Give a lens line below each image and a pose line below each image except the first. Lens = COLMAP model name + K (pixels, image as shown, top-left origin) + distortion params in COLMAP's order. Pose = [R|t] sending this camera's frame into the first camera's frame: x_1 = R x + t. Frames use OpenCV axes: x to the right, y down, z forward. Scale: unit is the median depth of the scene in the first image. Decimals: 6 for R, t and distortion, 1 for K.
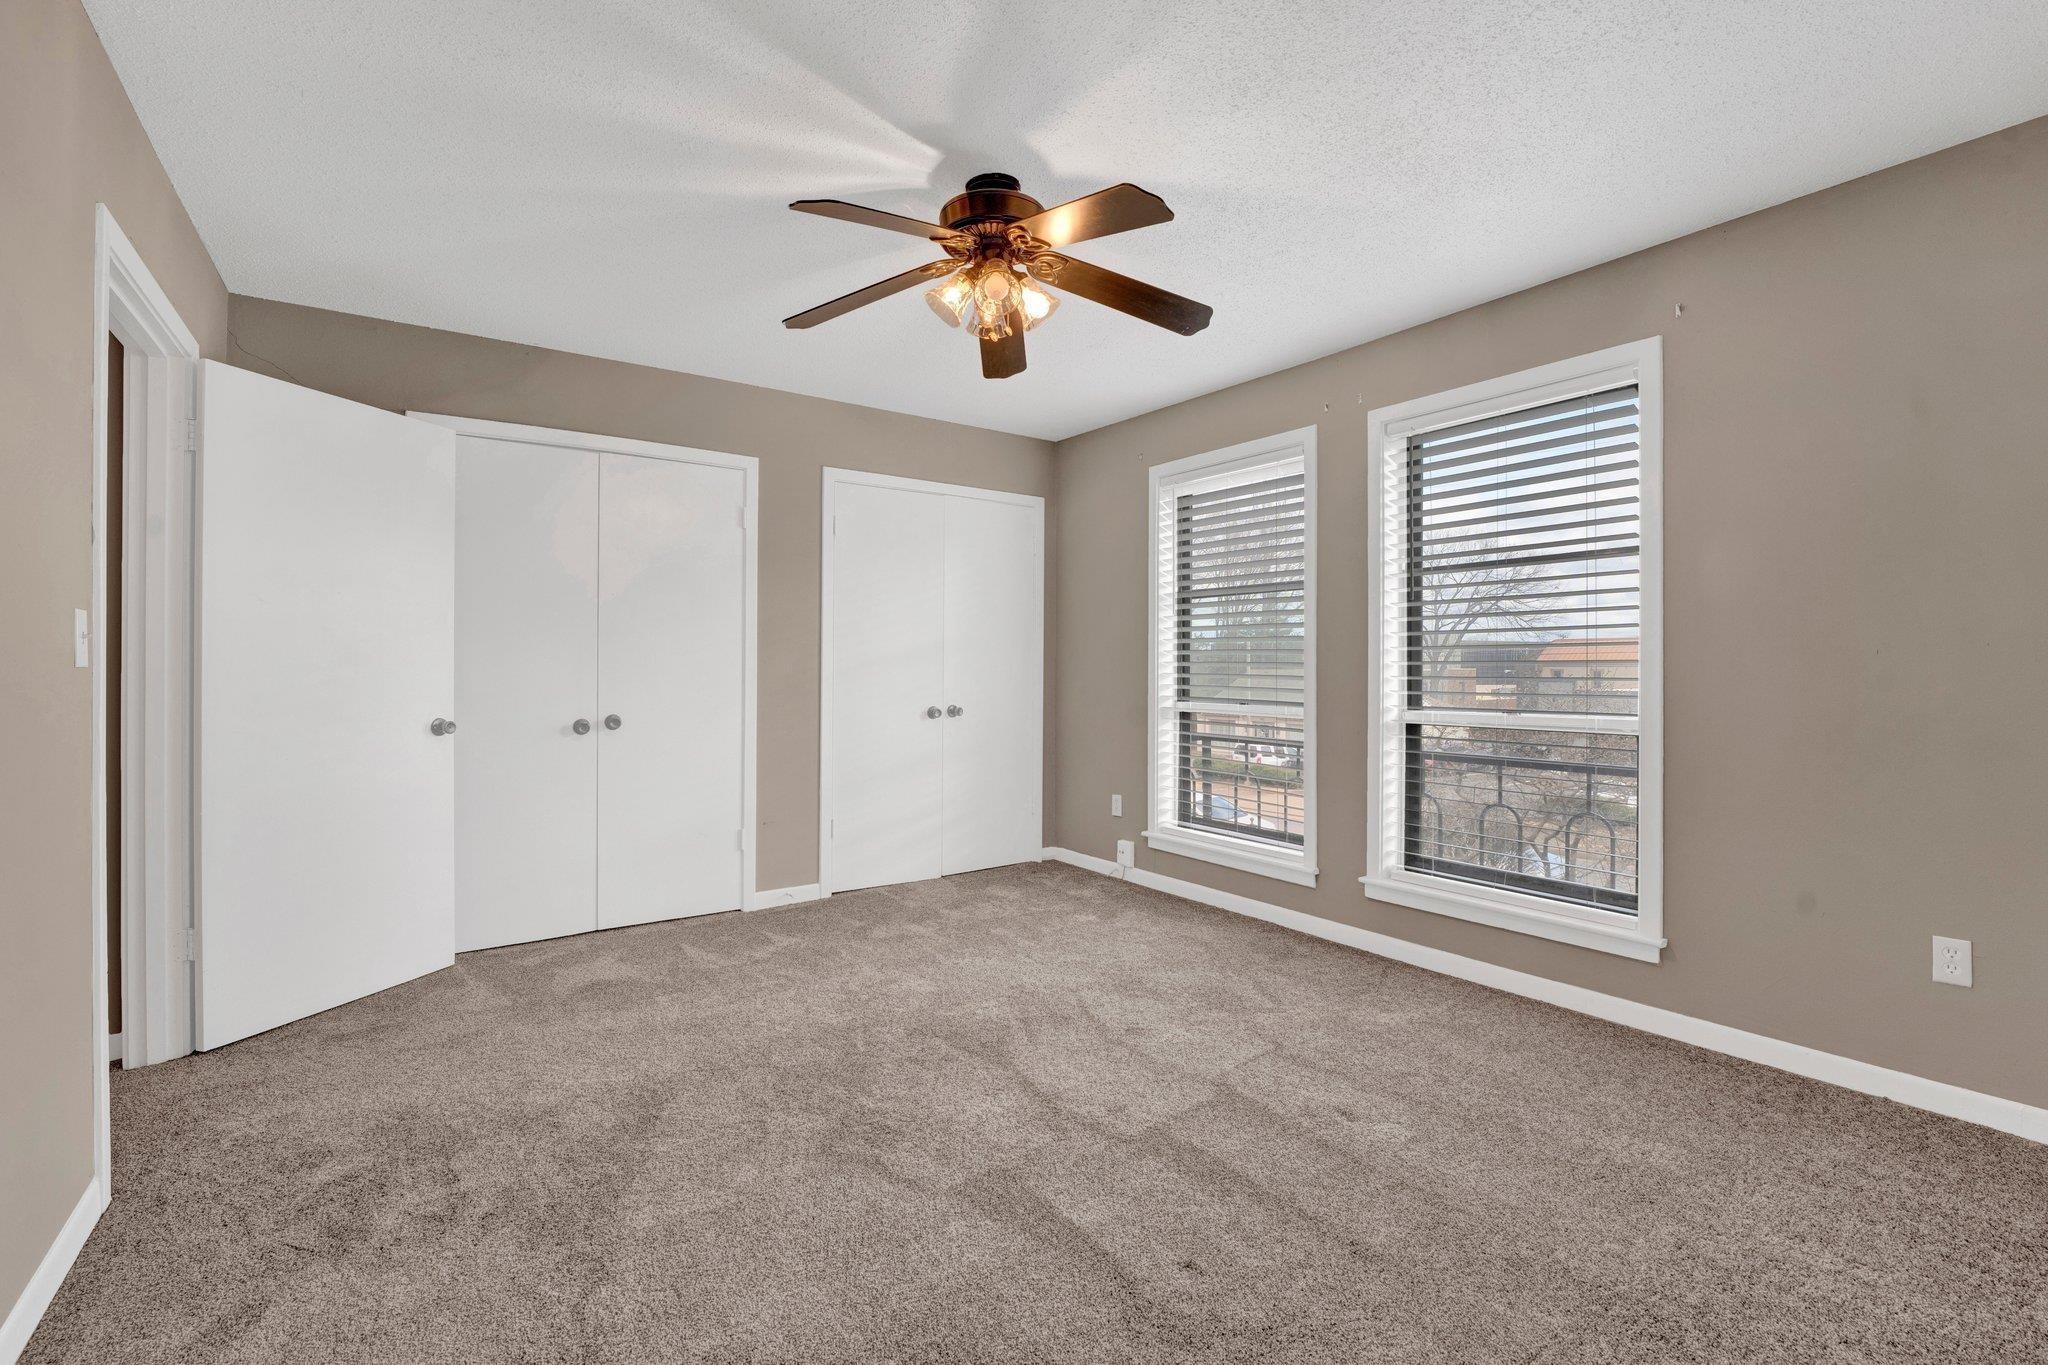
lens RADIAL K [[858.1, 0, 1018.8], [0, 858.1, 666.7], [0, 0, 1]] dist [-0.019779, 0.000060]
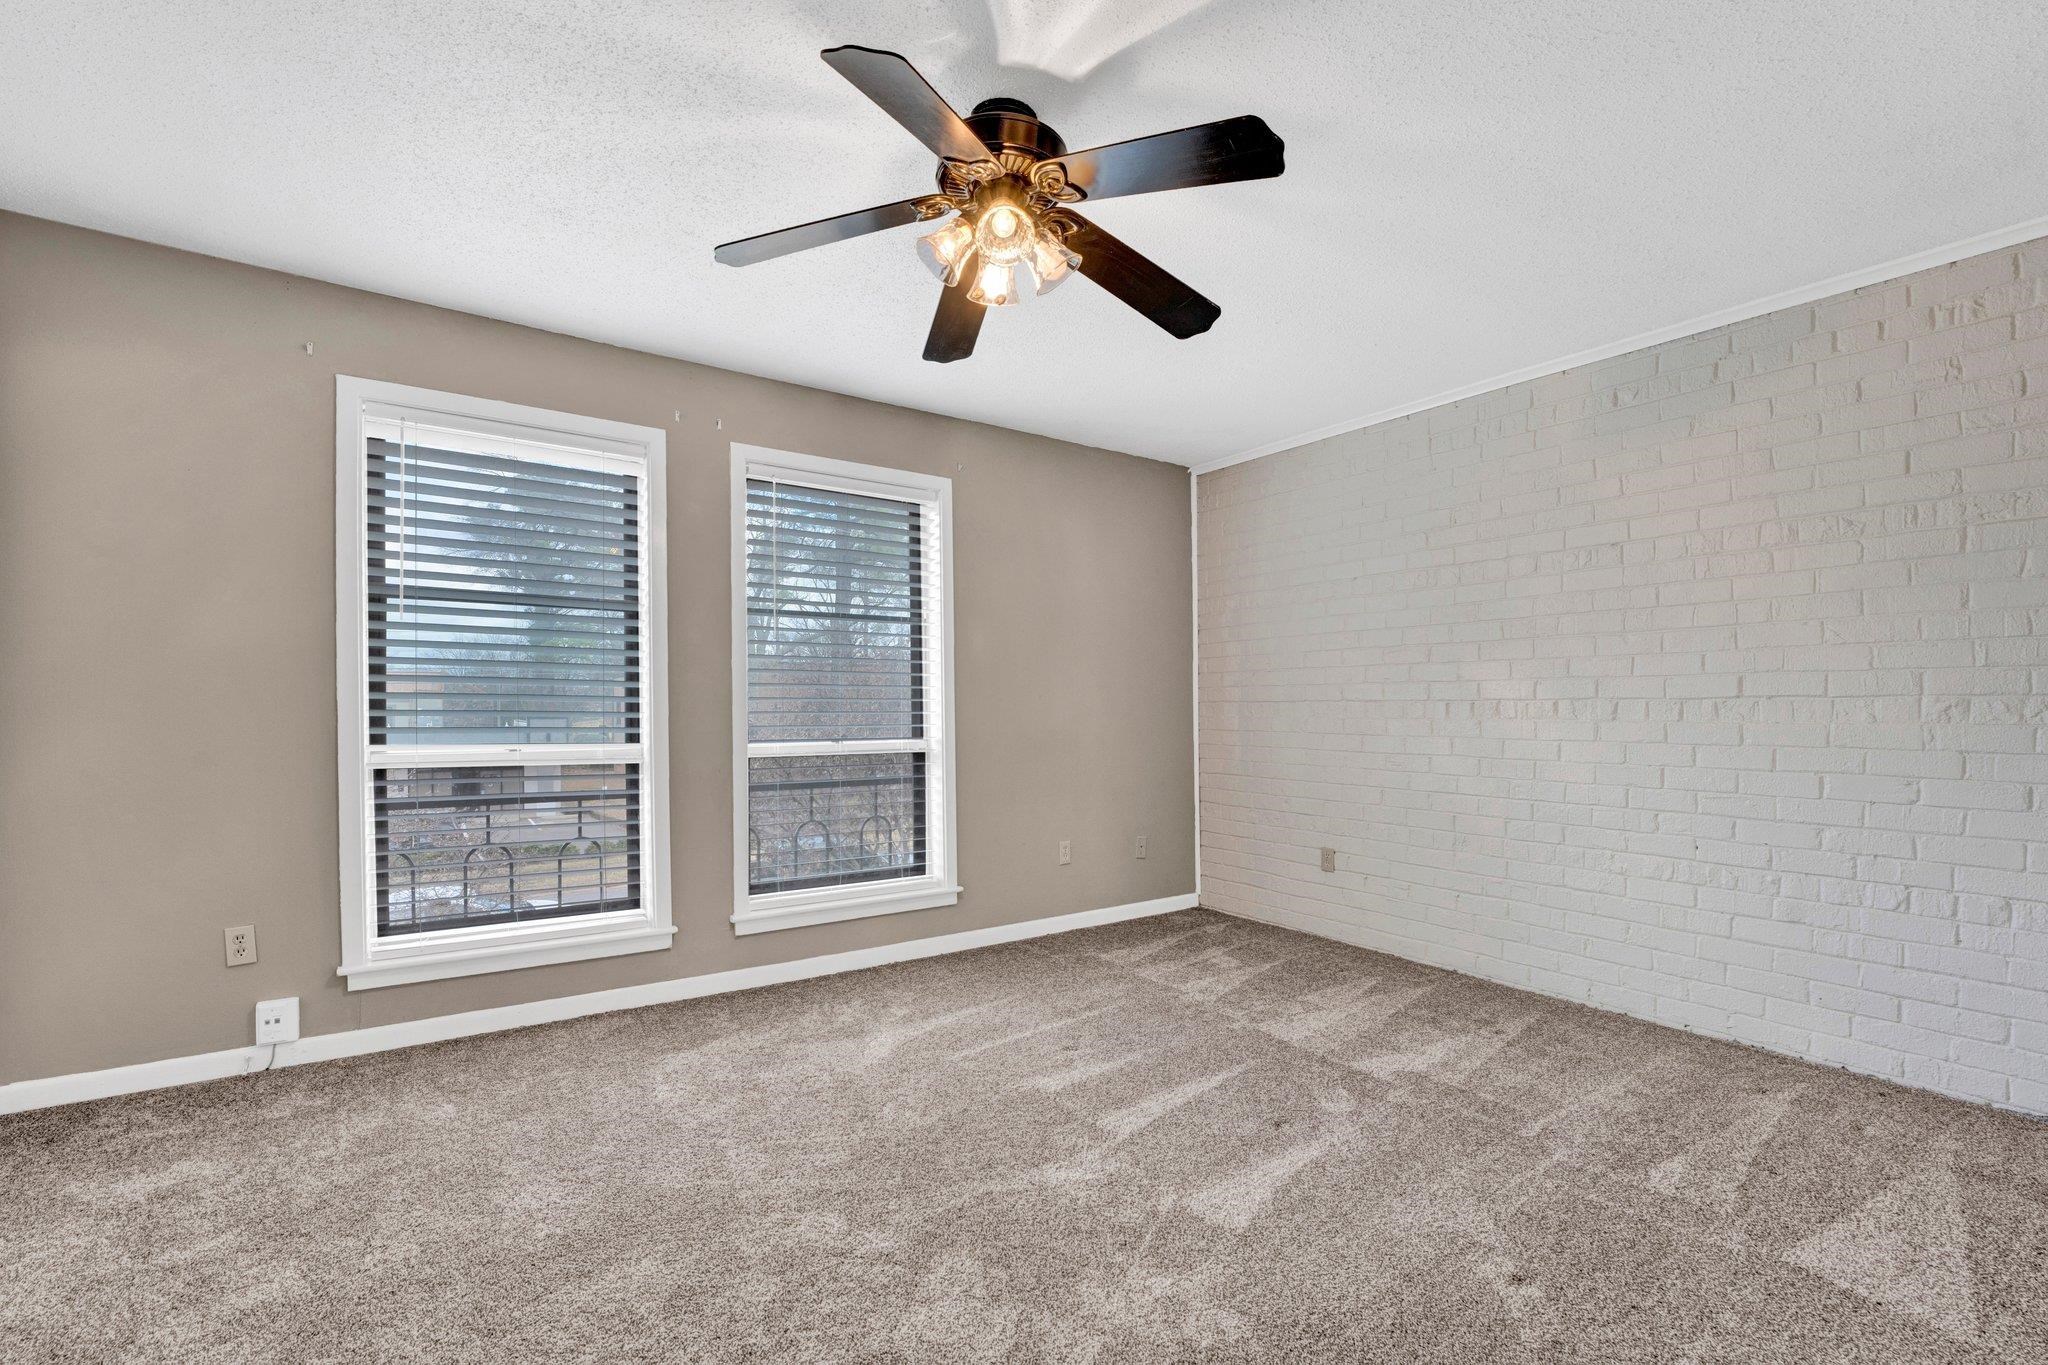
lens RADIAL K [[839.3, 0, 1024.0], [0, 839.3, 682.5], [0, 0, 1]] dist [-0.040197, 0.000086]
pose [[0.040208, 0.013473, 0.999101, -0.417654], [-0.009703, 0.999867, -0.013093, -0.009849], [-0.999144, -0.009168, 0.040333, 0.491245]]
